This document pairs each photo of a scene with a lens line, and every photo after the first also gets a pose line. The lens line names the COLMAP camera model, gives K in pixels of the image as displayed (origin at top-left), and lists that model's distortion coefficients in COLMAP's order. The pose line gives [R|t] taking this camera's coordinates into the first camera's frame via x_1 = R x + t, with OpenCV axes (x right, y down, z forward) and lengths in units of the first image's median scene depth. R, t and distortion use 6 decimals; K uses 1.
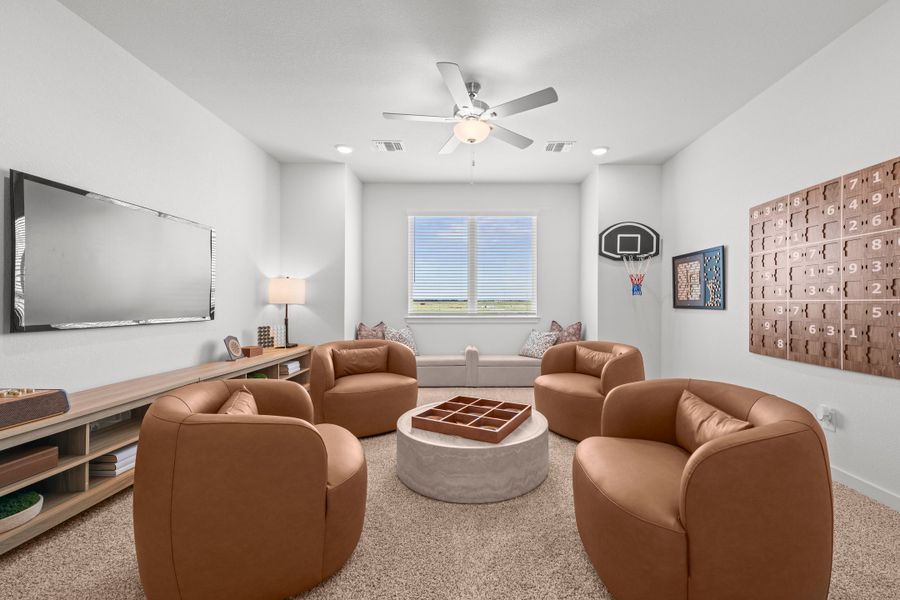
lens RADIAL K [[353.9, 0, 451.1], [0, 353.9, 299.5], [0, 0, 1]] dist [-0.000436, -0.000701]
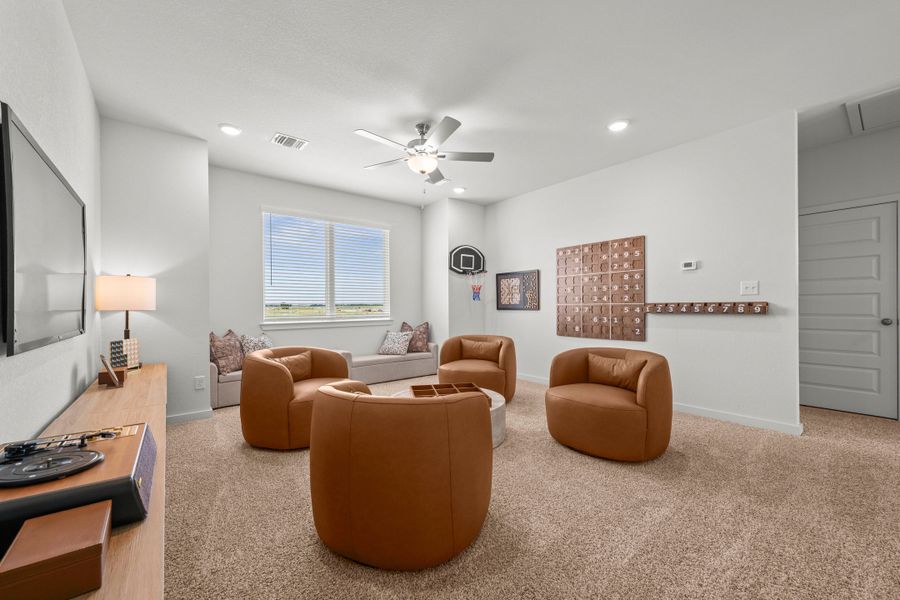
lens RADIAL K [[353.9, 0, 440.9], [0, 353.9, 303.8], [0, 0, 1]] dist [-0.000436, -0.000701]
pose [[0.797809, -0.001672, 0.602908, -0.527337], [0.001822, 0.999998, 0.000362, -0.000449], [-0.602907, 0.000810, 0.797811, 0.000975]]
